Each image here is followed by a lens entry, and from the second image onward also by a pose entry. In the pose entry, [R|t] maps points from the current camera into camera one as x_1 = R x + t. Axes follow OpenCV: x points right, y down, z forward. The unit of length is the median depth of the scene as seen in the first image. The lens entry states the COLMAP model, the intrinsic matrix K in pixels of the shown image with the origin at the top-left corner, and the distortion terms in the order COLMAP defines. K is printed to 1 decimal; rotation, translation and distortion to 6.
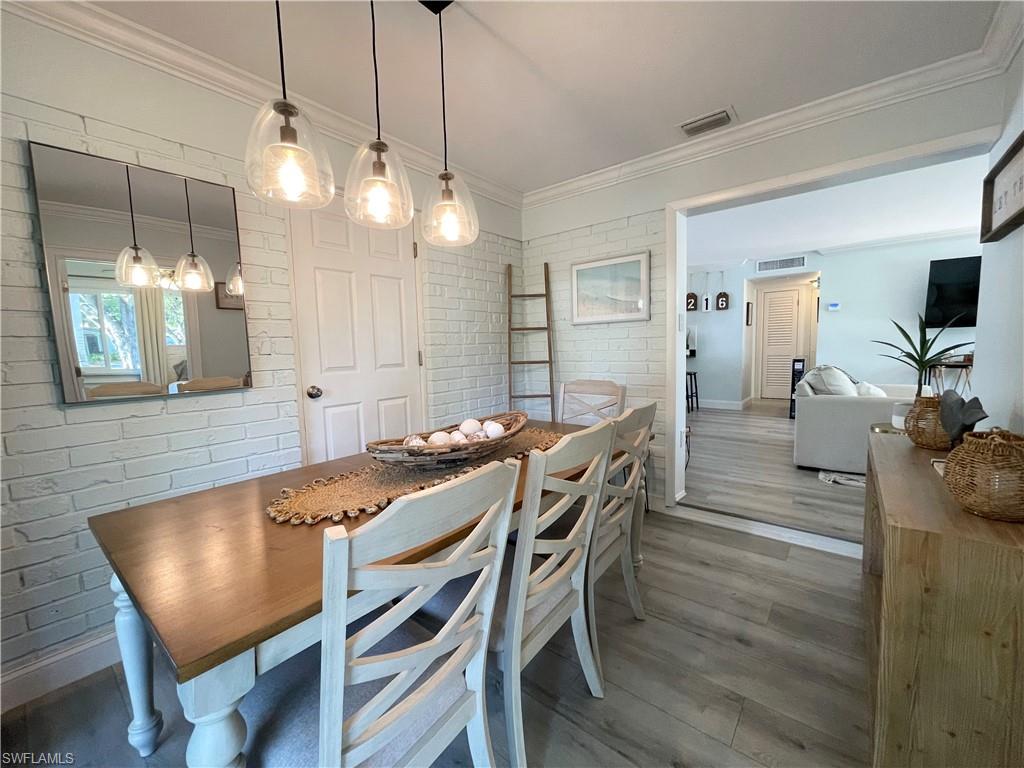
lens RADIAL K [[413.4, 0, 513.1], [0, 413.4, 383.1], [0, 0, 1]] dist [-0.002157, 0.000549]
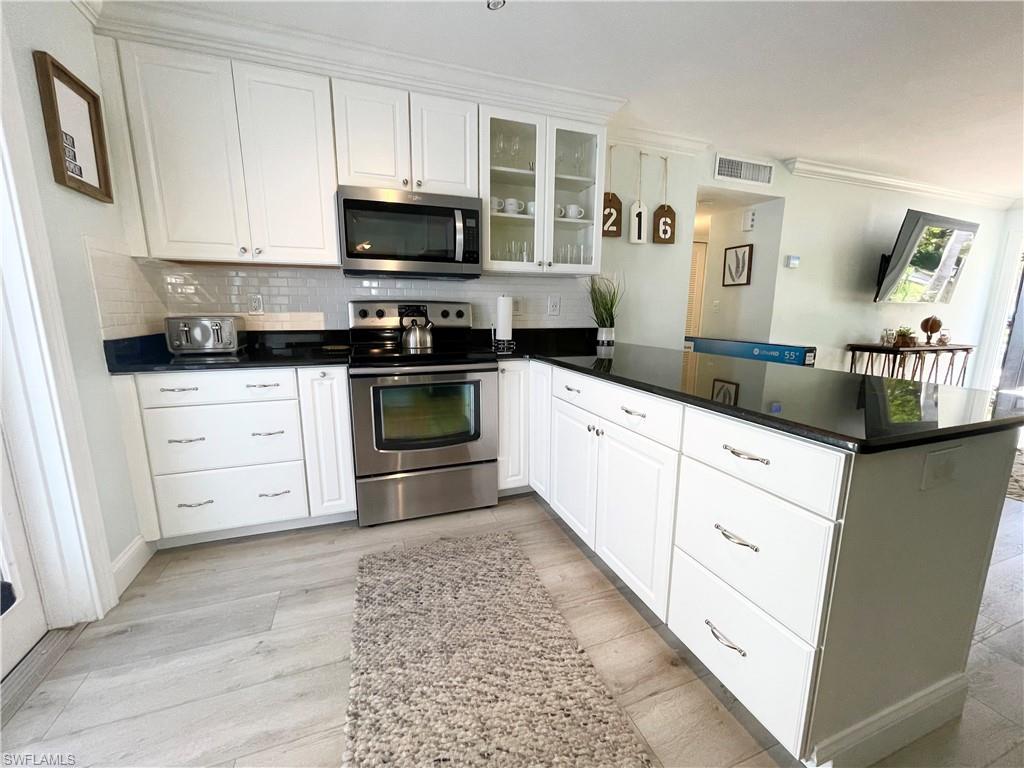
lens RADIAL K [[413.4, 0, 511.5], [0, 413.4, 384.5], [0, 0, 1]] dist [-0.002157, 0.000549]
pose [[0.503371, -0.130517, 0.854156, -0.009643], [0.052871, 0.991326, 0.120319, -0.081473], [-0.862451, -0.015405, 0.505906, 0.894967]]
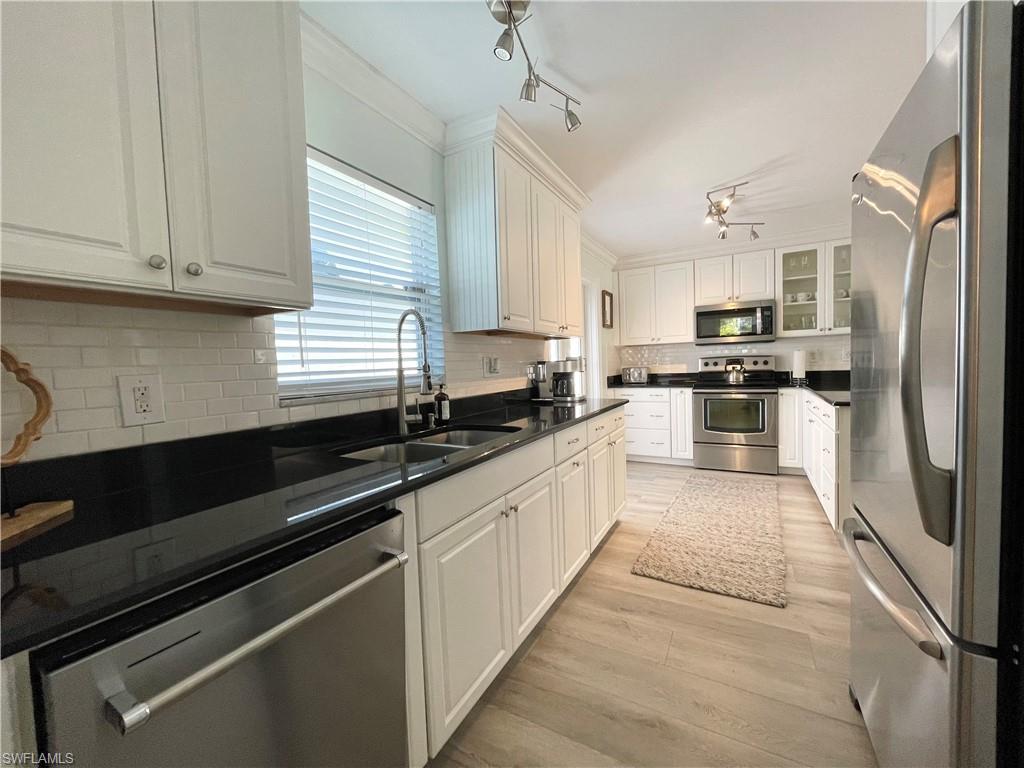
lens RADIAL K [[413.4, 0, 510.1], [0, 413.4, 382.2], [0, 0, 1]] dist [-0.002157, 0.000549]
pose [[0.986028, -0.019091, 0.165480, -0.218750], [0.026314, 0.998789, -0.041567, -0.053143], [-0.164486, 0.045341, 0.985337, 0.526273]]
